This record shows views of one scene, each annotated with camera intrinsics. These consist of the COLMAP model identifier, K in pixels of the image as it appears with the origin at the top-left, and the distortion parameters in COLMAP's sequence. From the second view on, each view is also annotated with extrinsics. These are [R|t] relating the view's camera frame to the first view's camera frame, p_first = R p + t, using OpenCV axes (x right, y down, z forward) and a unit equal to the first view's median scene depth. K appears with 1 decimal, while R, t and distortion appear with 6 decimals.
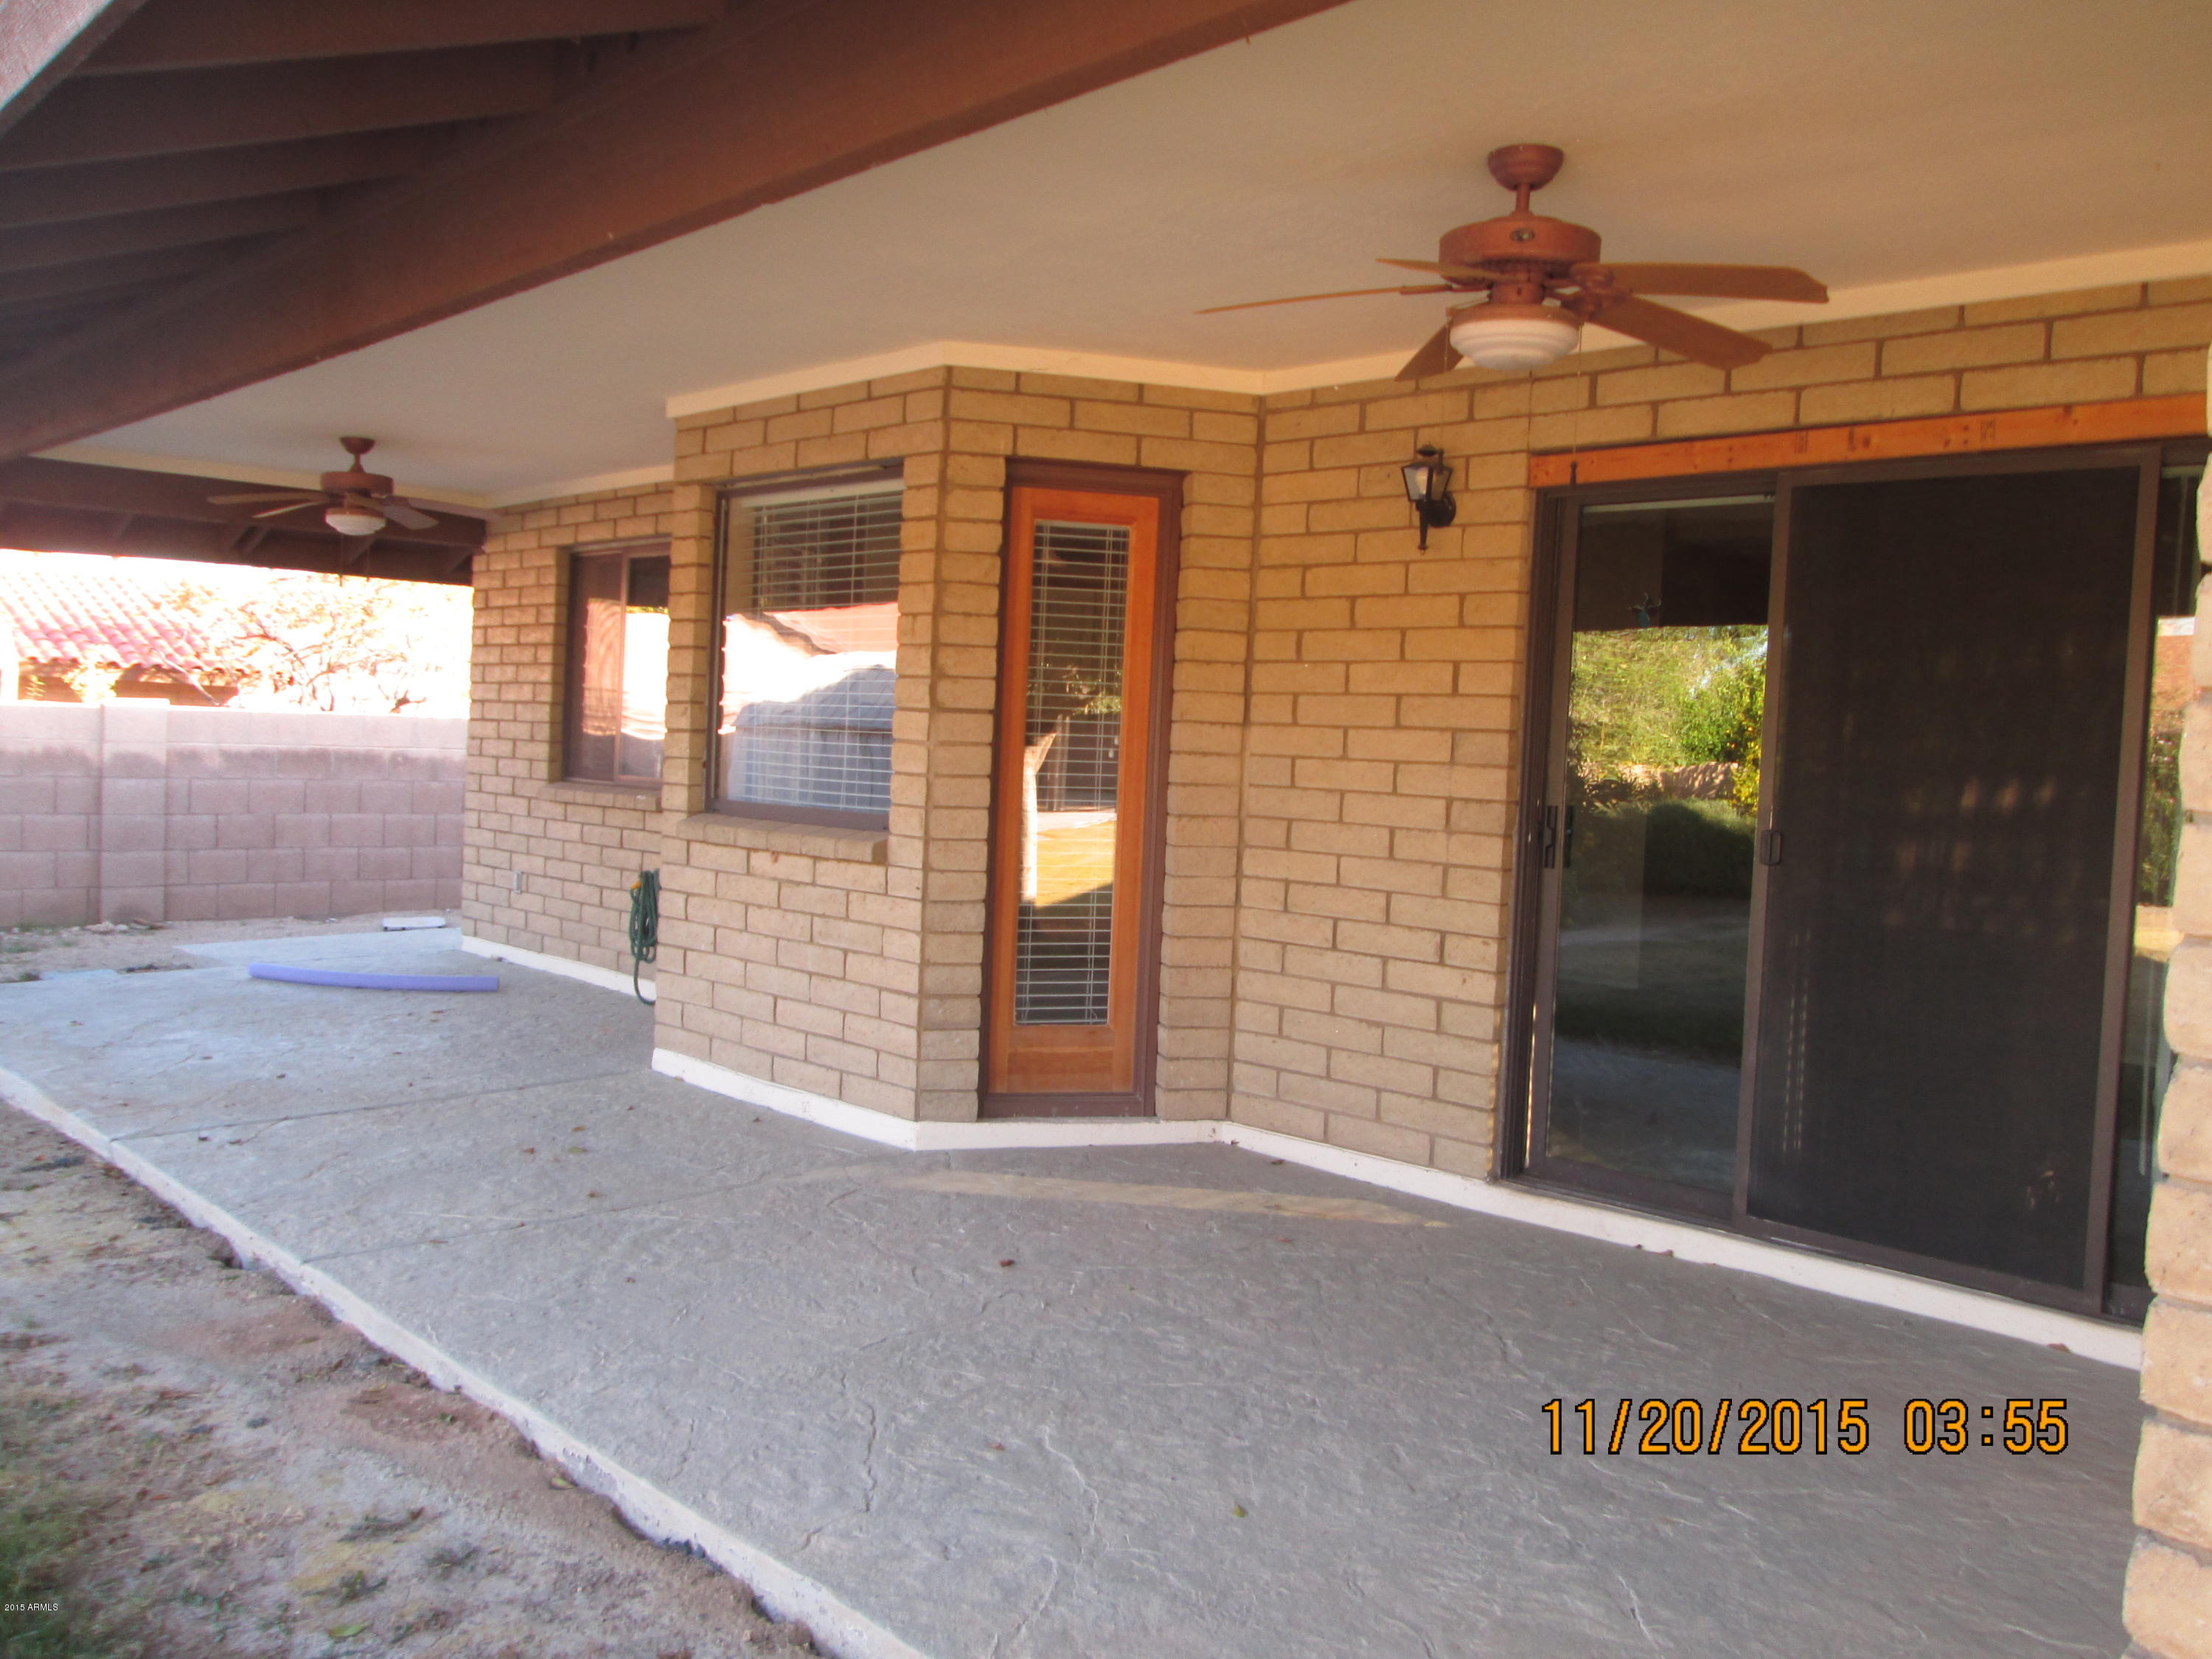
lens RADIAL K [[1817.1, 0, 1106.8], [0, 1817.1, 825.2], [0, 0, 1]] dist [-0.036035, 0.020914]
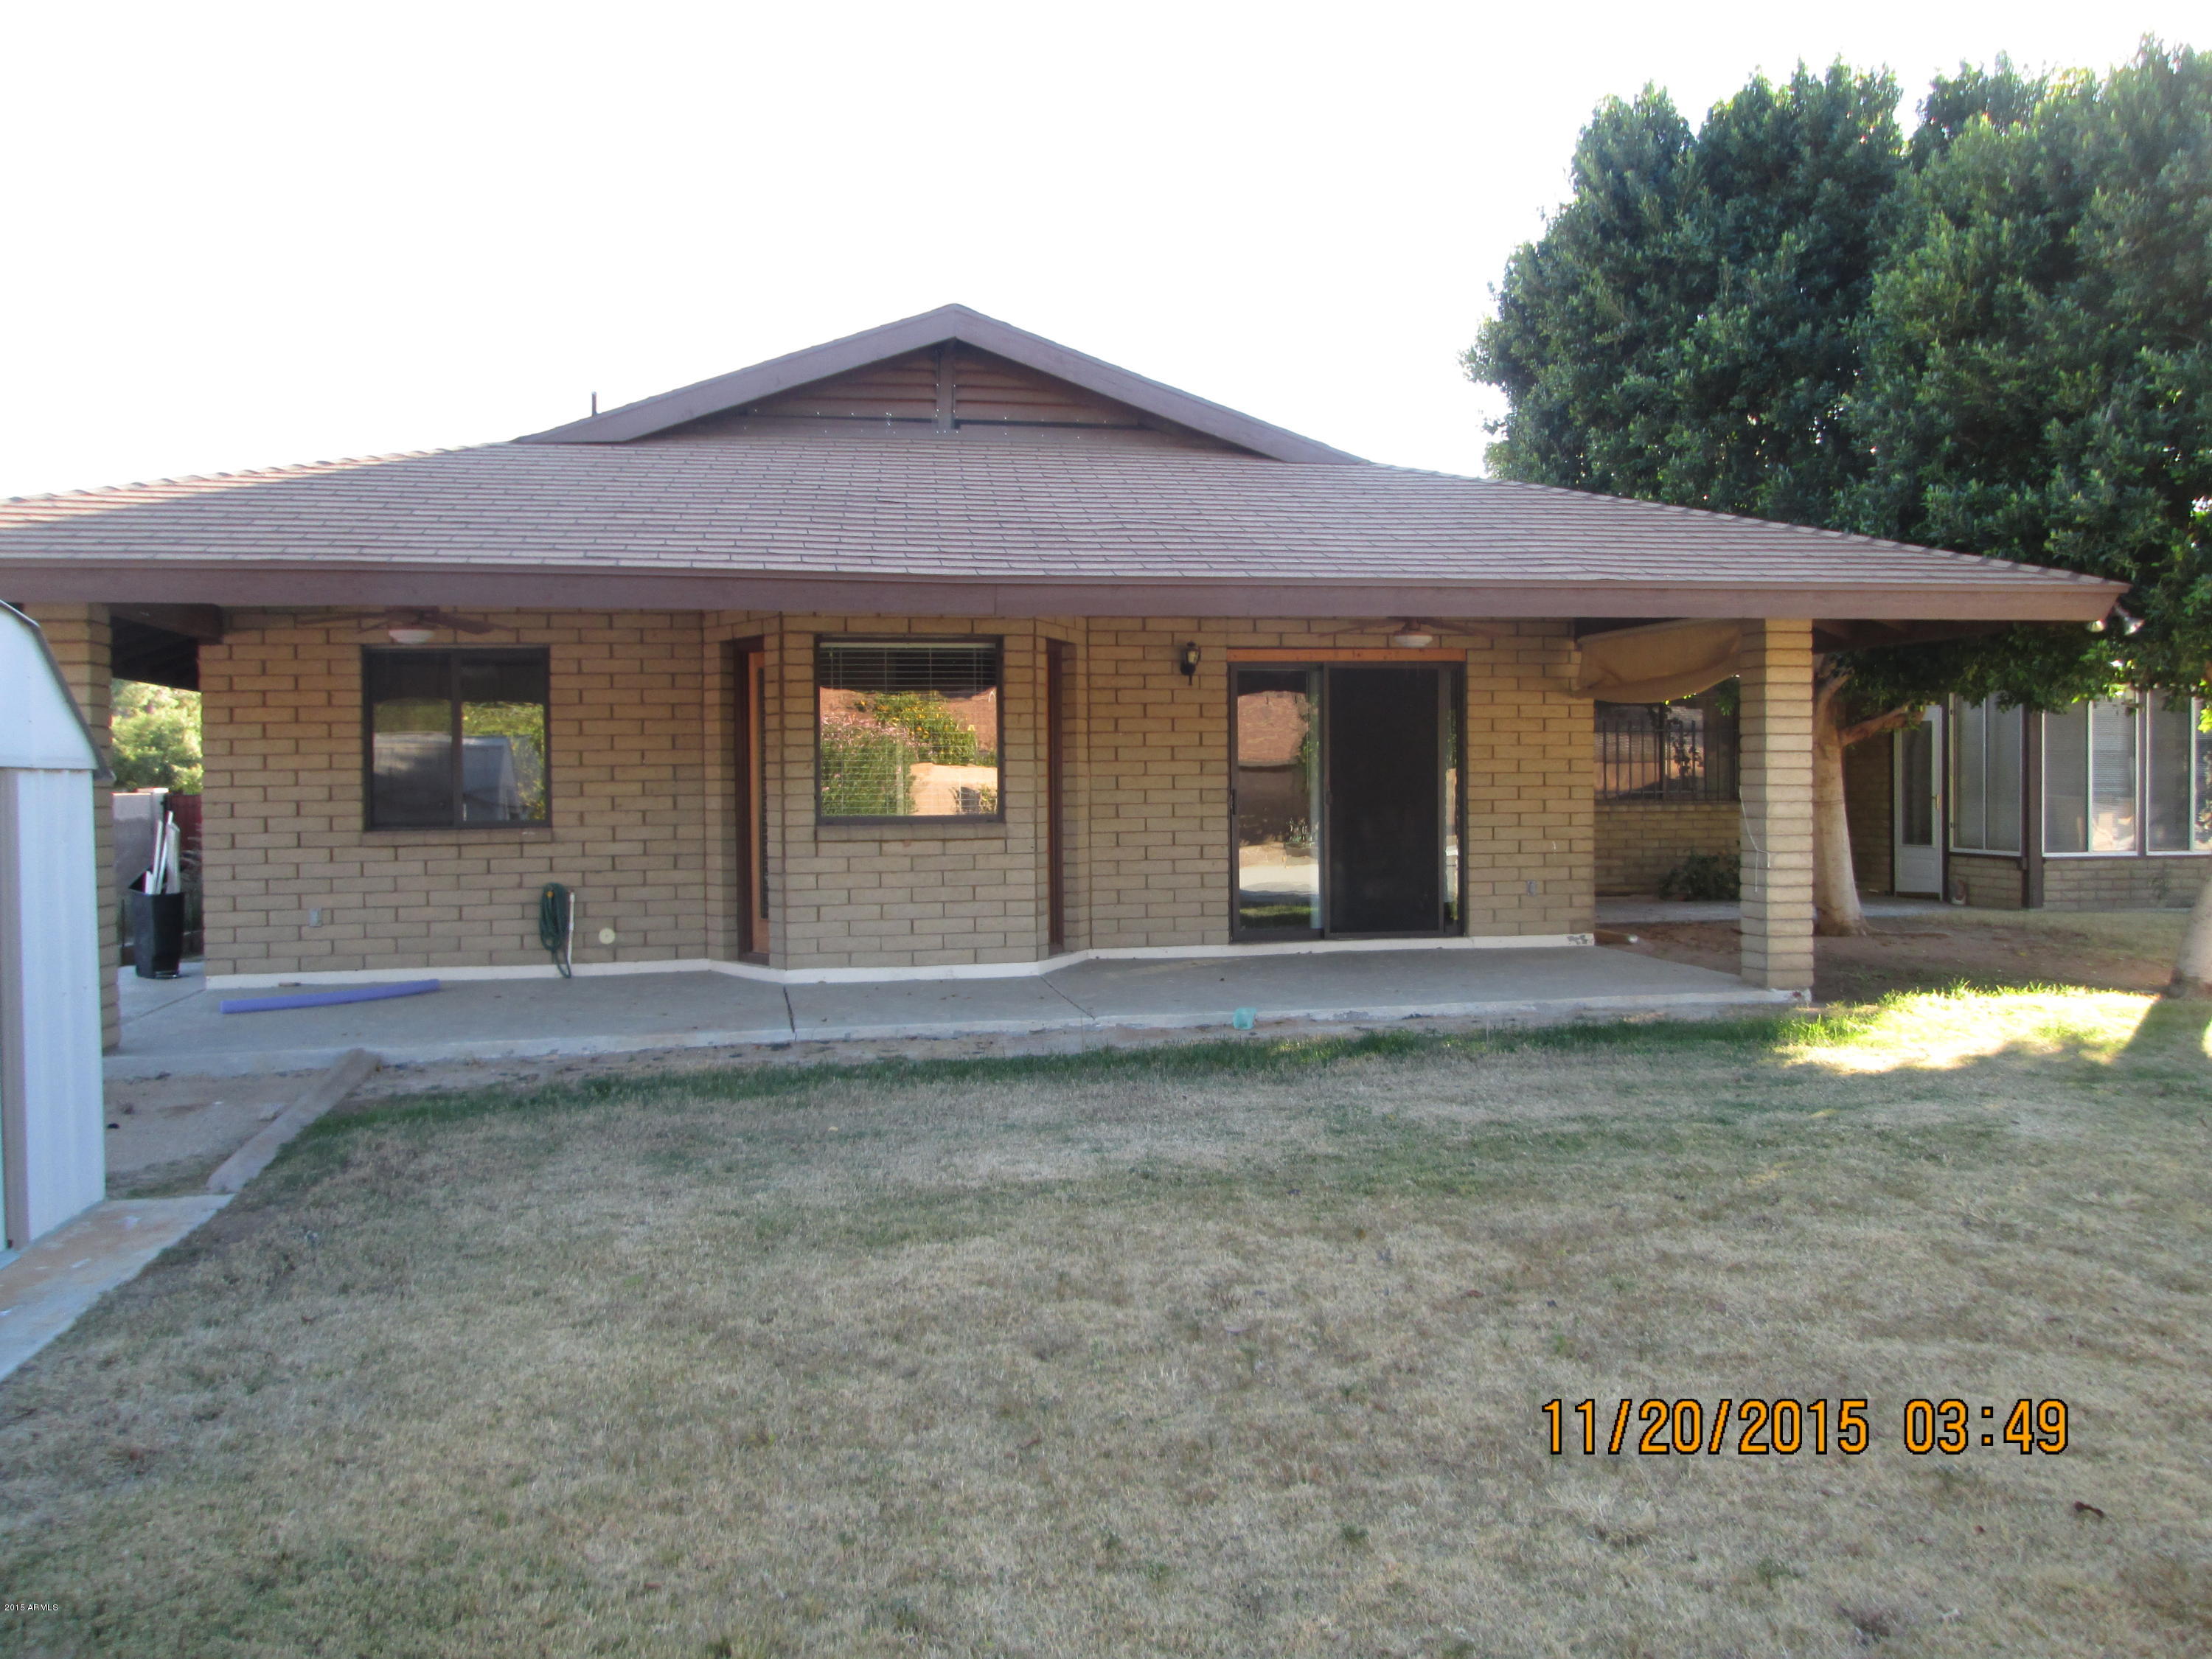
lens RADIAL K [[1817.1, 0, 1104.3], [0, 1817.1, 829.9], [0, 0, 1]] dist [-0.036035, 0.020914]
pose [[0.546127, -0.066933, 0.835024, -1.752390], [0.075501, 0.996679, 0.030511, -0.040671], [-0.834293, 0.046383, 0.549367, -0.192377]]
